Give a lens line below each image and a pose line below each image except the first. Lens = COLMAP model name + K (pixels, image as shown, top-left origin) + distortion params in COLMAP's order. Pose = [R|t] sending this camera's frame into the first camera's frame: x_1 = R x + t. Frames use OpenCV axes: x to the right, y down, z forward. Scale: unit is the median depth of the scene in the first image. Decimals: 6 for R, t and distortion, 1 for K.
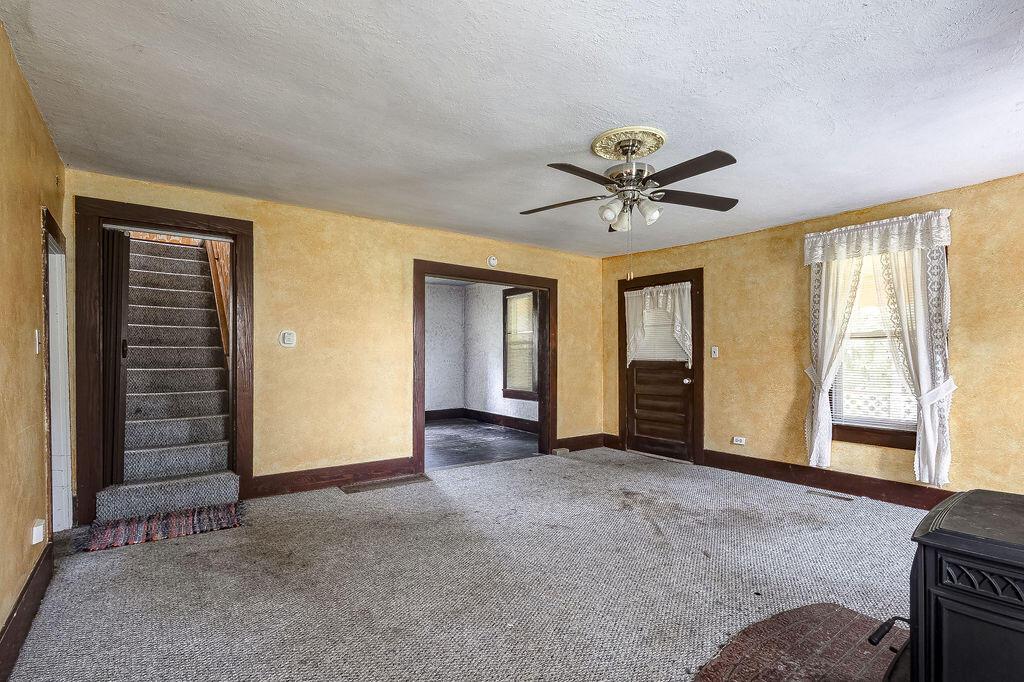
lens RADIAL K [[479.8, 0, 512.8], [0, 479.8, 350.7], [0, 0, 1]] dist [-0.001256, -0.000026]
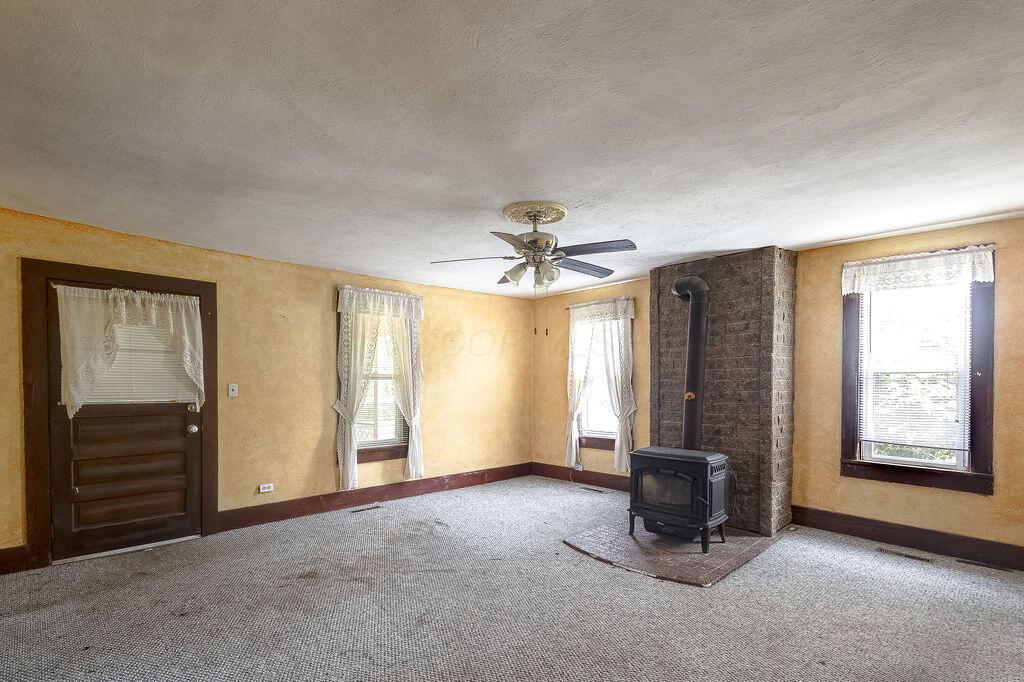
lens RADIAL K [[479.8, 0, 524.3], [0, 479.8, 384.9], [0, 0, 1]] dist [-0.001256, -0.000026]
pose [[-0.133347, -0.008407, 0.991034, -0.473533], [-0.015672, 0.999857, 0.006374, -0.019521], [-0.990945, -0.014682, -0.133460, 0.624280]]
